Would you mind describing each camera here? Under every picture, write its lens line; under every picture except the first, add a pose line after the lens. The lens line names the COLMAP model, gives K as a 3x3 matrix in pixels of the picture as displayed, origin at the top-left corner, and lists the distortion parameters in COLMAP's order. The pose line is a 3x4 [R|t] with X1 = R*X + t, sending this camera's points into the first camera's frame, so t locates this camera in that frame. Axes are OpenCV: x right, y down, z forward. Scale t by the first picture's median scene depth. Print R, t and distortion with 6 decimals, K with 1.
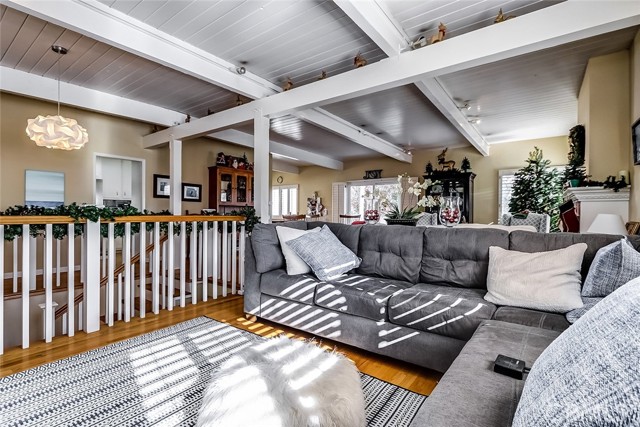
lens RADIAL K [[295.3, 0, 317.8], [0, 295.3, 213.7], [0, 0, 1]] dist [0.001710, -0.001319]
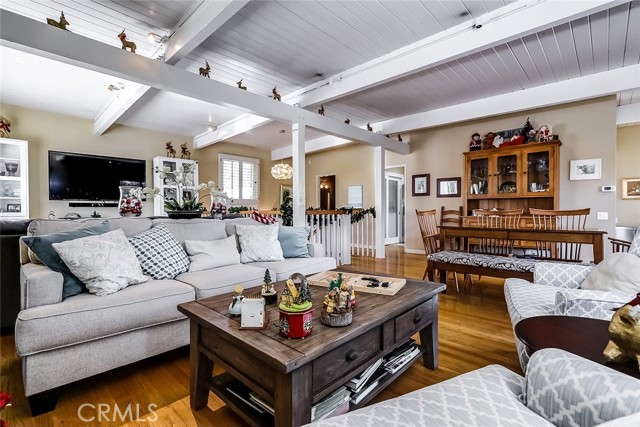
lens RADIAL K [[295.3, 0, 326.1], [0, 295.3, 213.6], [0, 0, 1]] dist [0.001710, -0.001319]
pose [[-0.134239, -0.002330, -0.990946, 0.581953], [-0.000575, 0.999997, -0.002274, 0.014318], [0.990949, 0.000264, -0.134240, 0.776073]]
